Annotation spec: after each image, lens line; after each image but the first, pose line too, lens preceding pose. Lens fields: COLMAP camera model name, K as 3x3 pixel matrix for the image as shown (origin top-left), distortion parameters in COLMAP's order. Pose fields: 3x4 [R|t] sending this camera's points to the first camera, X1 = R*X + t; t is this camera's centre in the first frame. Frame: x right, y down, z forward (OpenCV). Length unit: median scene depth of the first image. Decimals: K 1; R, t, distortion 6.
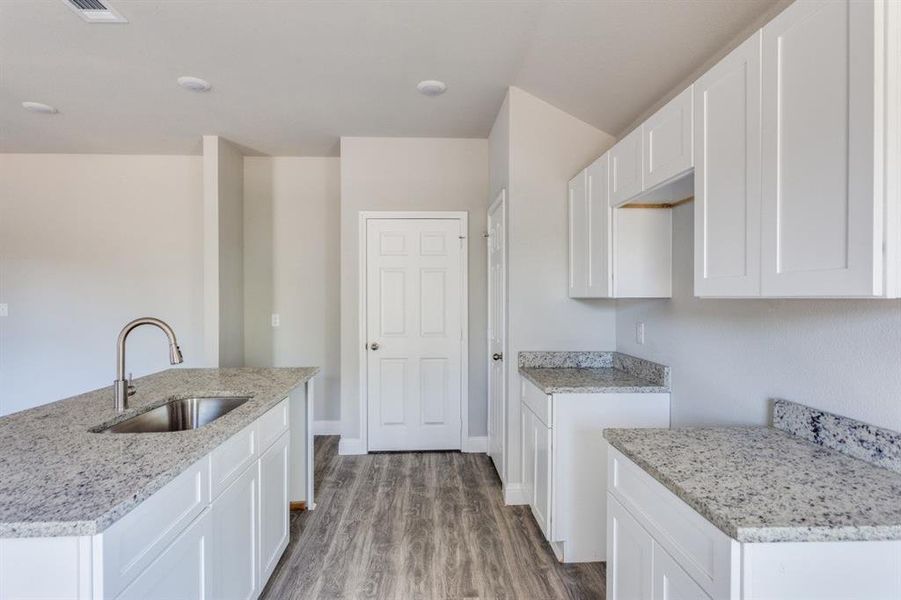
lens RADIAL K [[492.5, 0, 438.2], [0, 492.5, 300.0], [0, 0, 1]] dist [-0.000230, 0.001014]
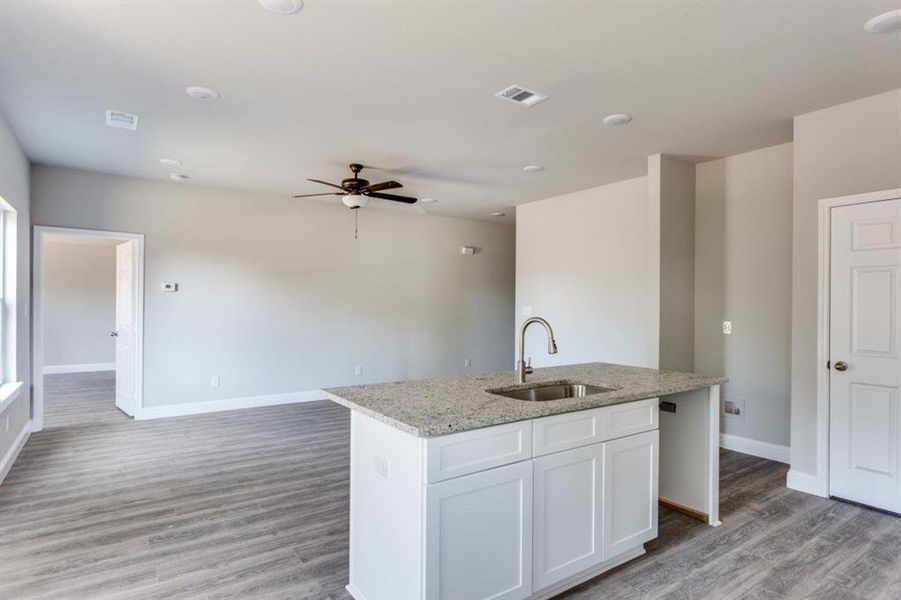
lens RADIAL K [[480.6, 0, 438.7], [0, 480.6, 301.6], [0, 0, 1]] dist [-0.001526, 0.001249]
pose [[0.529562, 0.001859, -0.848269, 0.295340], [-0.011097, 0.999927, -0.004736, 0.001477], [0.848199, 0.011922, 0.529544, 0.058047]]
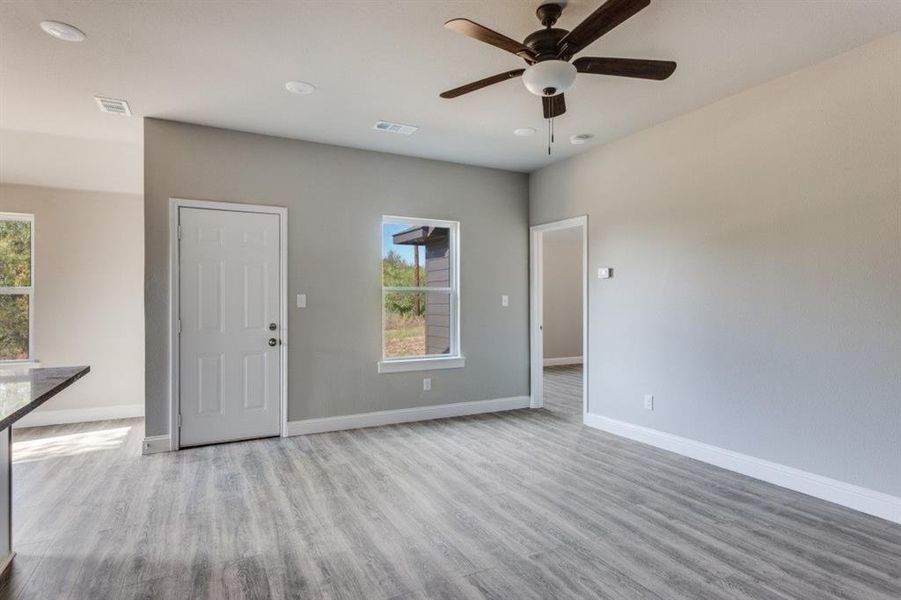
lens RADIAL K [[493.0, 0, 450.5], [0, 493.0, 300.0], [0, 0, 1]] dist [-0.001126, 0.001933]
pose [[-0.905931, 0.000538, -0.423424, -0.855754], [0.002026, 0.999993, -0.003065, 0.042949], [0.423420, -0.003634, -0.905926, 1.542457]]
